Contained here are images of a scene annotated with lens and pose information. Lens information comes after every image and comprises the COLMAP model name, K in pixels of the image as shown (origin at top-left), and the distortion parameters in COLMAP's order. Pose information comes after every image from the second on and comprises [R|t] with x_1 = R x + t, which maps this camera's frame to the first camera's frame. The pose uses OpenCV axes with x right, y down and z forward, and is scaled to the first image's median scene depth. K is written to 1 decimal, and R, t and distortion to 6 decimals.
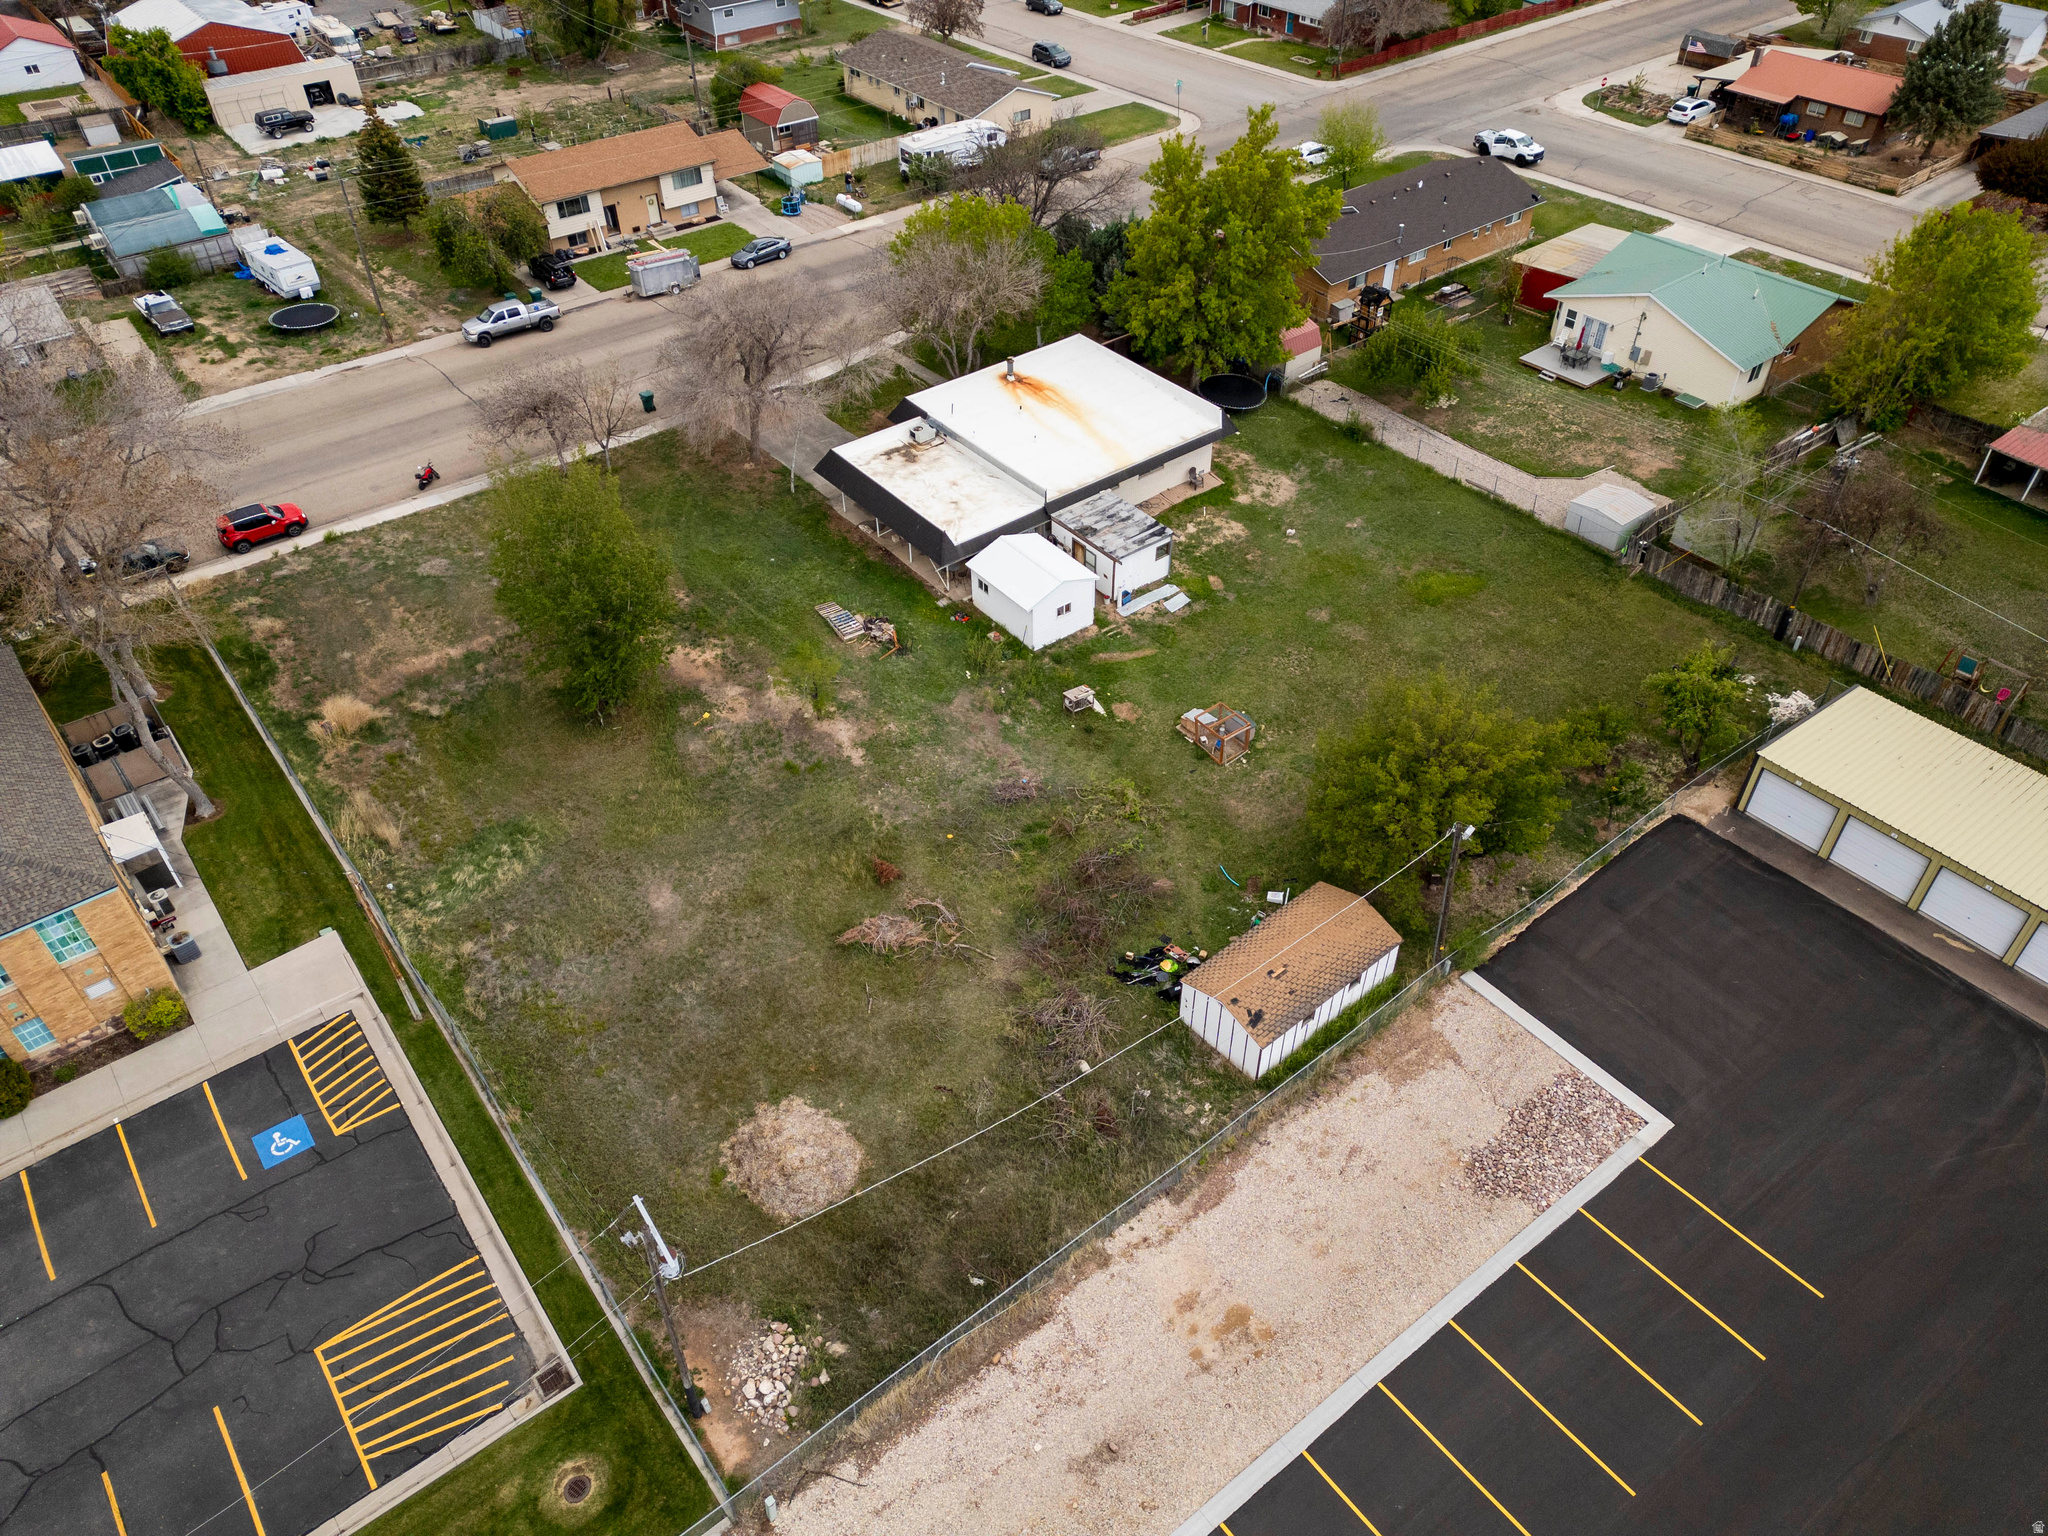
lens RADIAL K [[1421.7, 0, 1028.5], [0, 1421.7, 772.0], [0, 0, 1]] dist [0.081932, -0.076389]
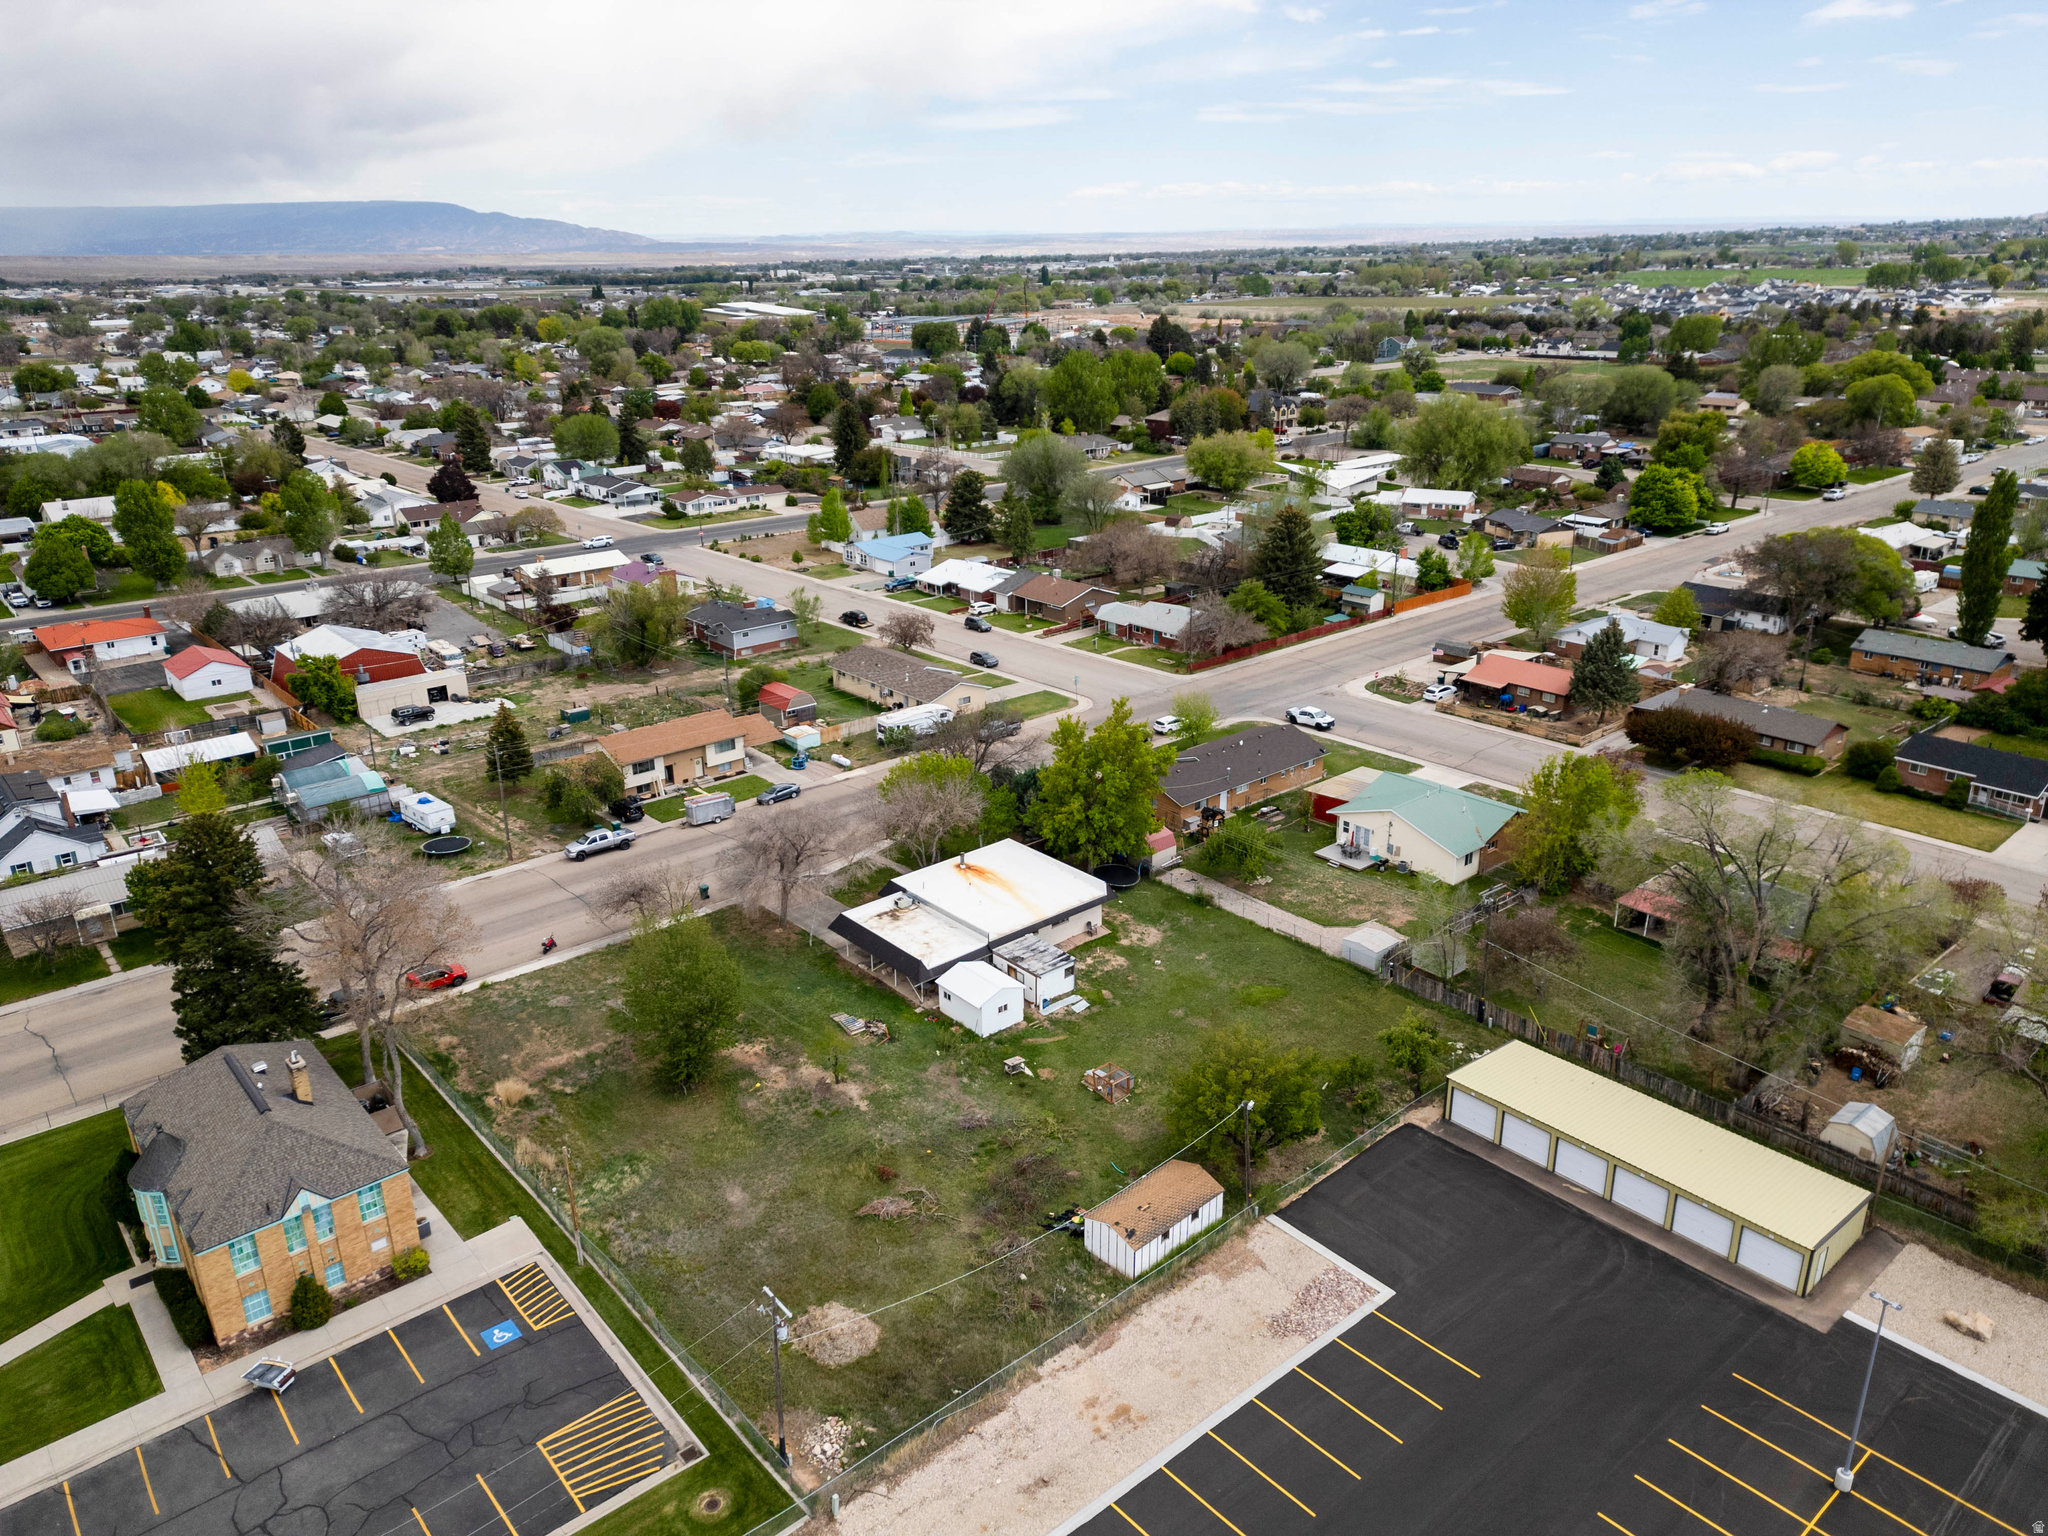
lens RADIAL K [[1428.4, 0, 1028.1], [0, 1428.4, 763.2], [0, 0, 1]] dist [0.085318, -0.088070]
pose [[0.998800, -0.015649, 0.046398, -0.010749], [0.031528, 0.930534, -0.364847, 0.149707], [-0.037466, 0.365872, 0.929911, -0.371009]]
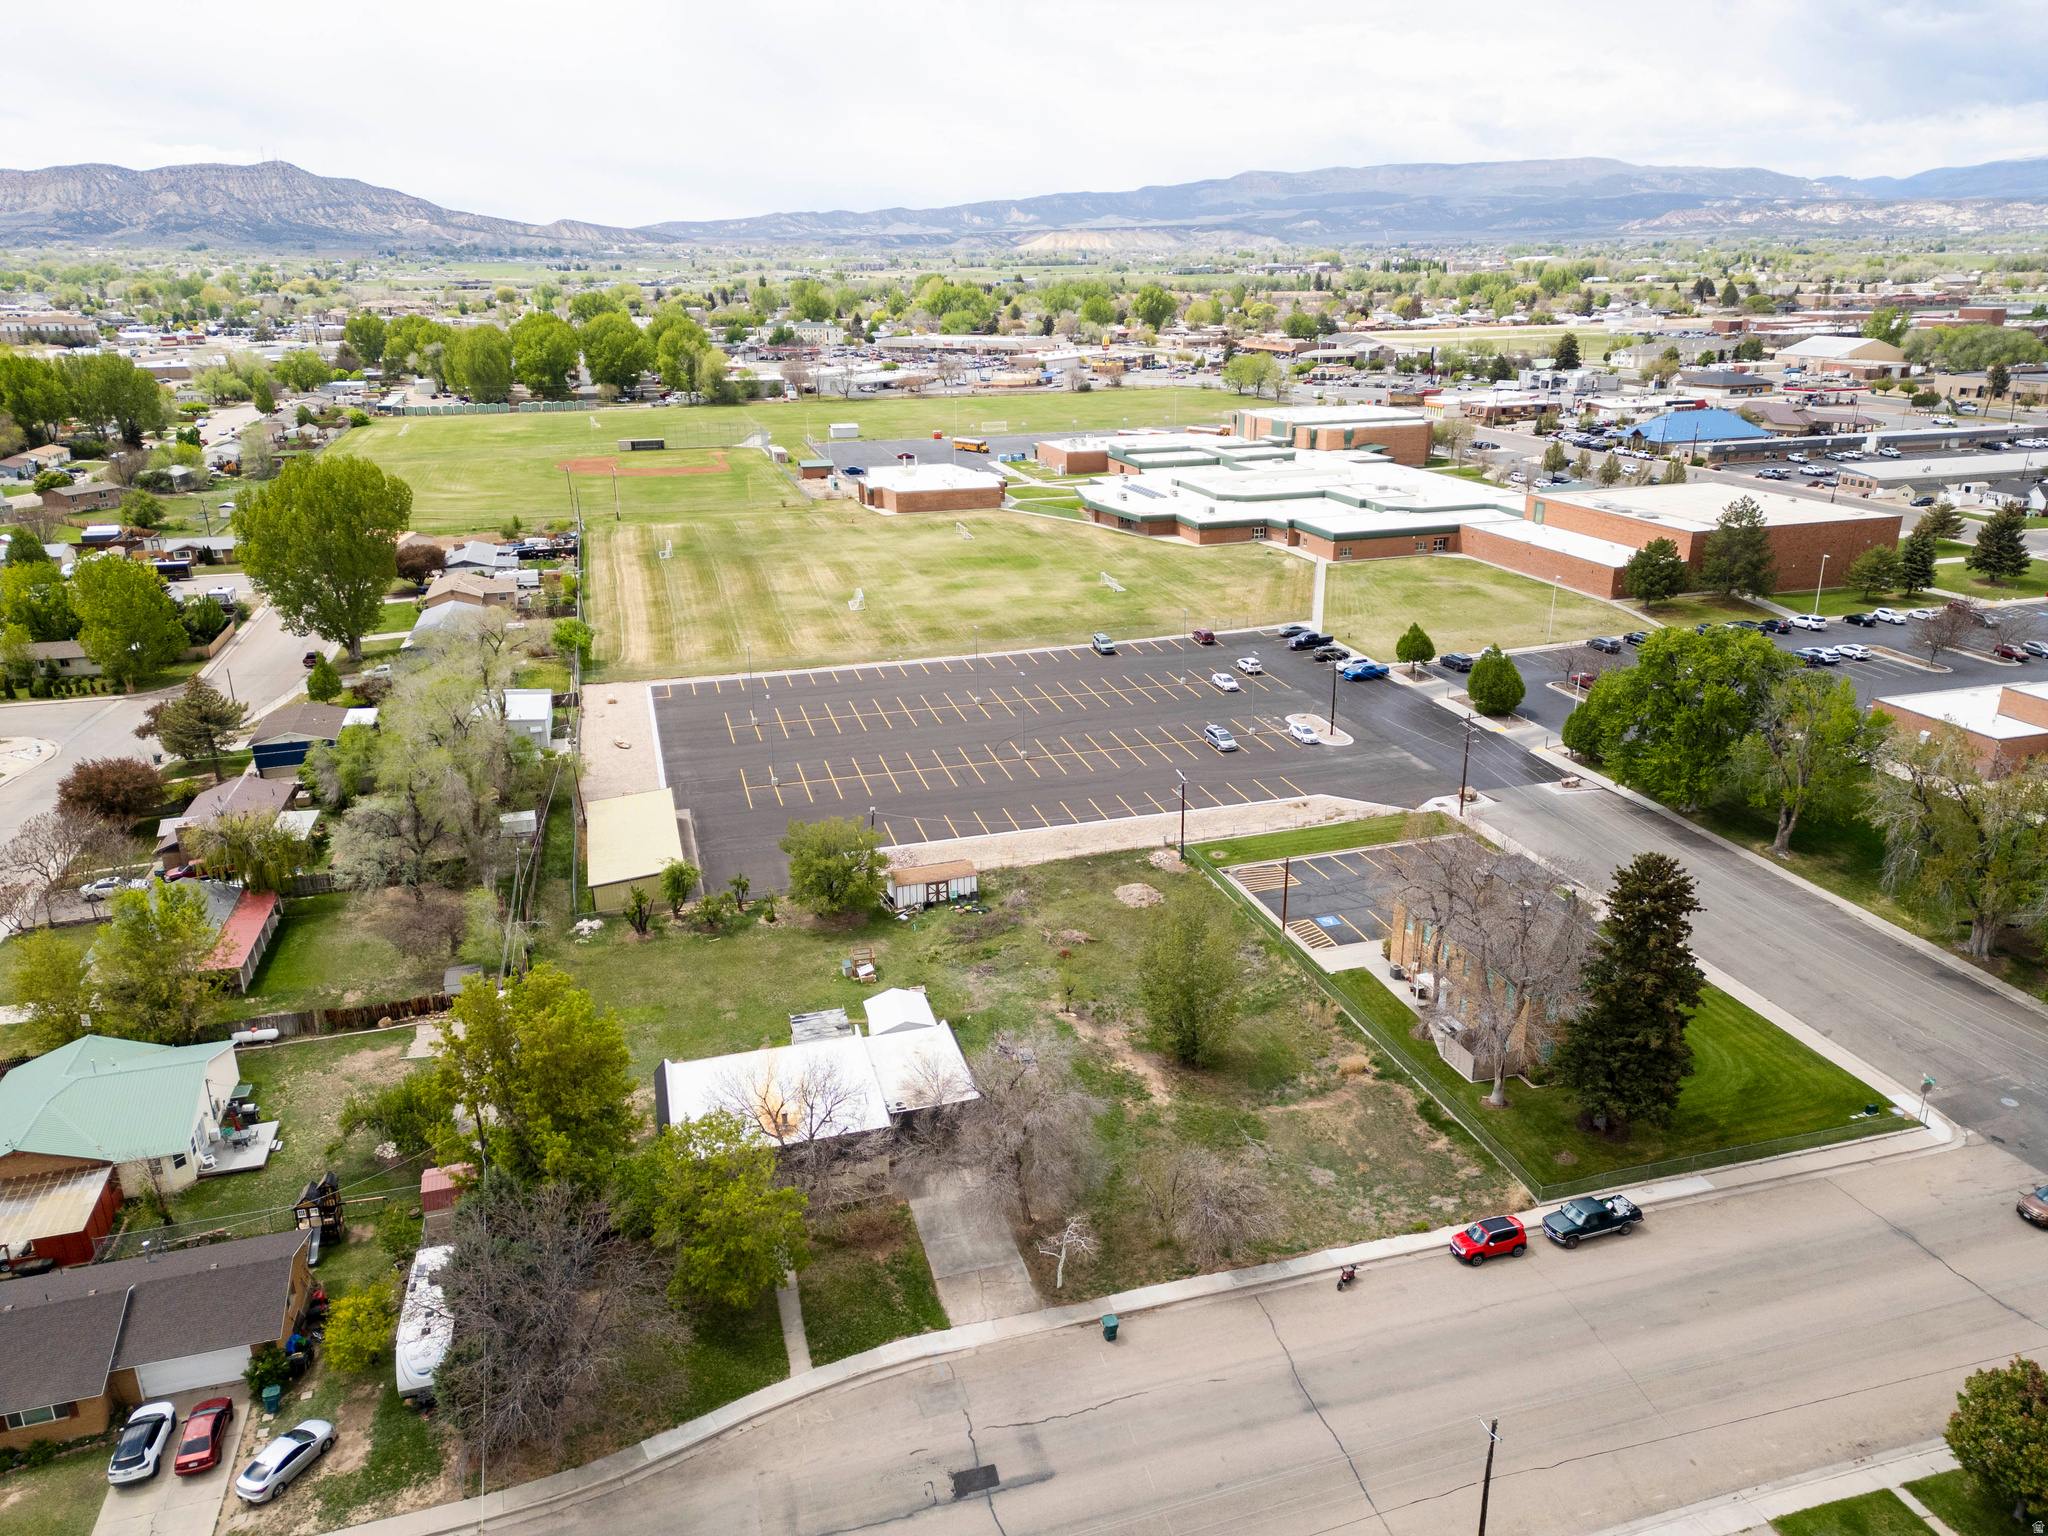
lens RADIAL K [[1421.7, 0, 1028.5], [0, 1421.7, 772.0], [0, 0, 1]] dist [0.081932, -0.076389]
pose [[-0.927698, -0.102042, 0.359117, -0.496462], [0.264306, 0.499839, 0.824805, -1.149909], [-0.263665, 0.860086, -0.436729, 1.109111]]
